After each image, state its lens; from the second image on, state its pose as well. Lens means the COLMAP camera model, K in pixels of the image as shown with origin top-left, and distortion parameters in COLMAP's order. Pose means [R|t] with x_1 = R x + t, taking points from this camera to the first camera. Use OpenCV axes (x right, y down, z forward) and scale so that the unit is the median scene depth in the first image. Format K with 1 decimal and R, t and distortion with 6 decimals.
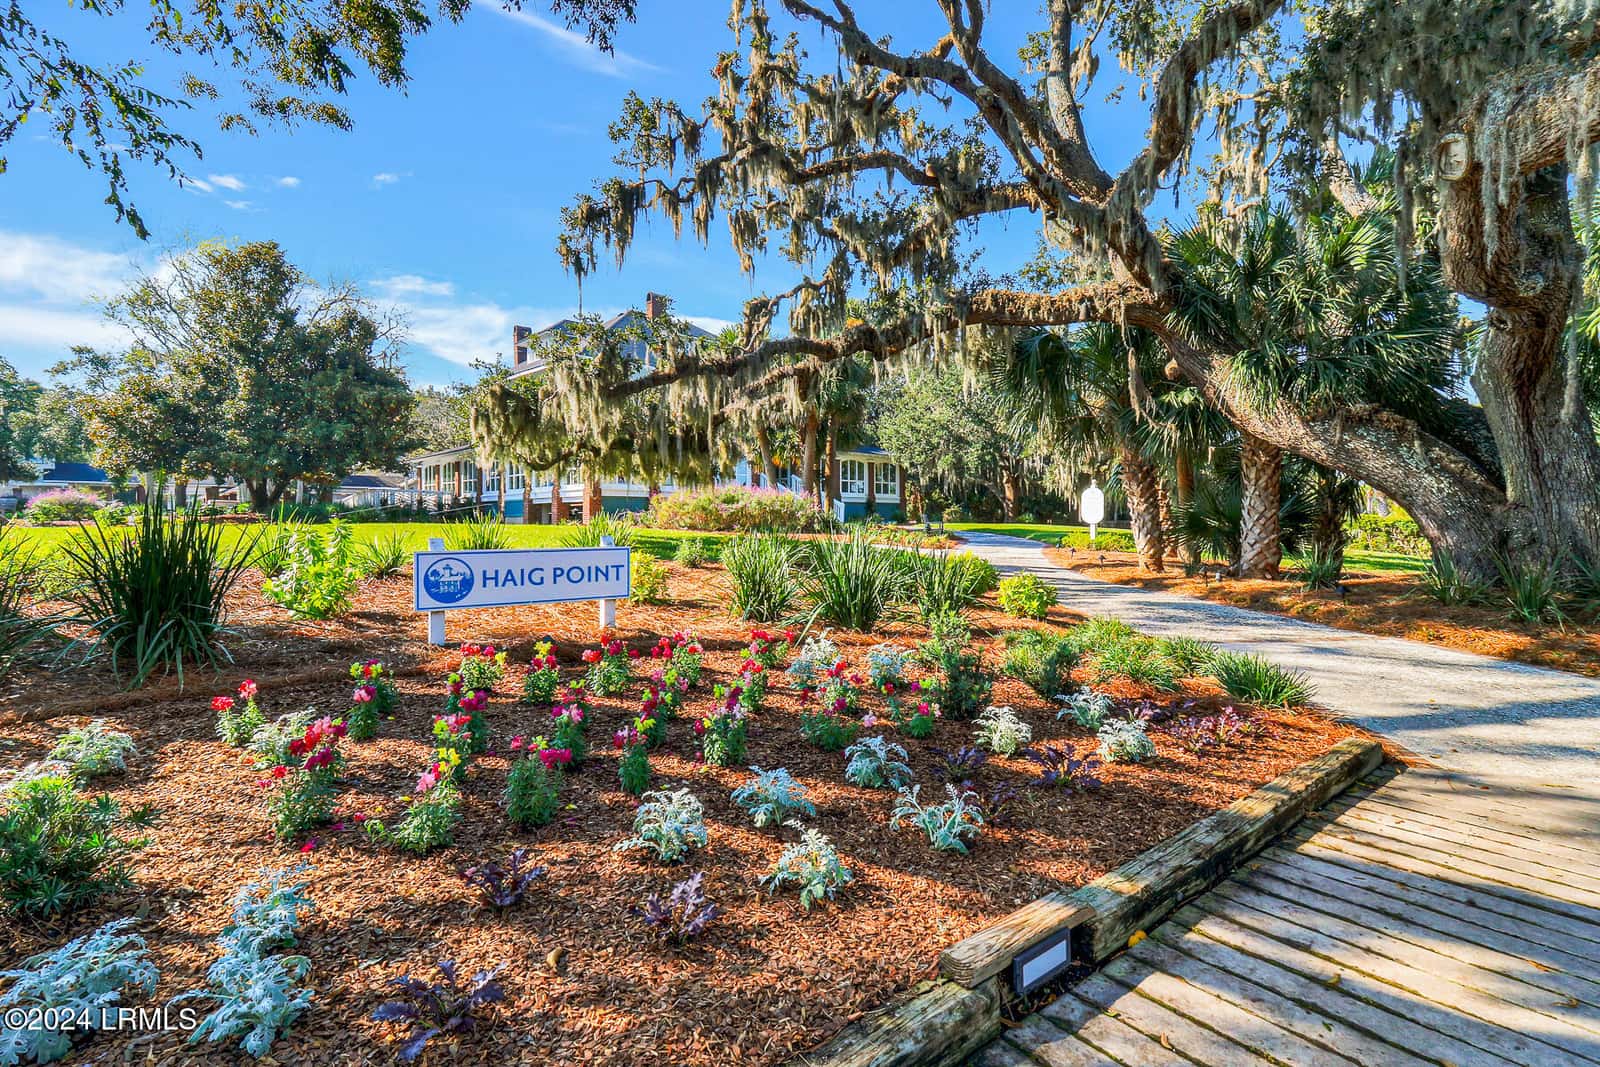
lens RADIAL K [[738.7, 0, 800.5], [0, 738.7, 525.9], [0, 0, 1]] dist [0.004513, -0.002761]
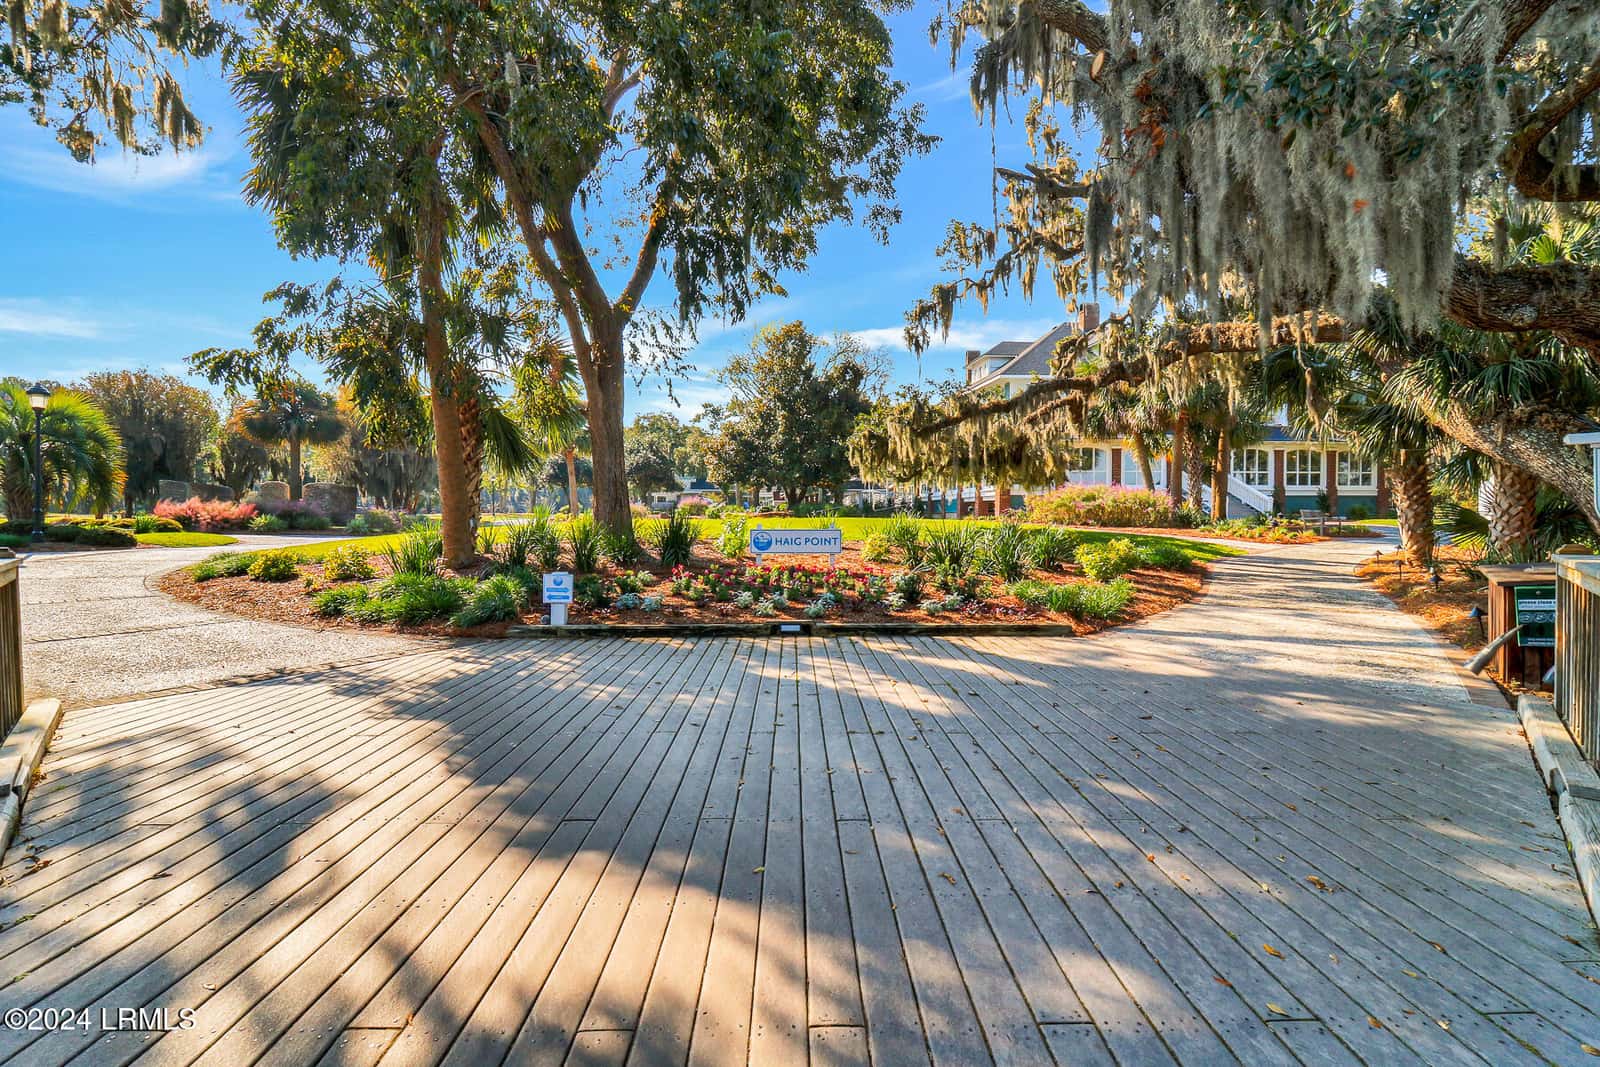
lens RADIAL K [[738.7, 0, 800.7], [0, 738.7, 530.4], [0, 0, 1]] dist [0.004513, -0.002761]
pose [[0.788286, 0.013679, -0.615157, 0.209595], [-0.005426, 0.999869, 0.015282, 0.000012], [0.615285, -0.008709, 0.788256, -0.156239]]
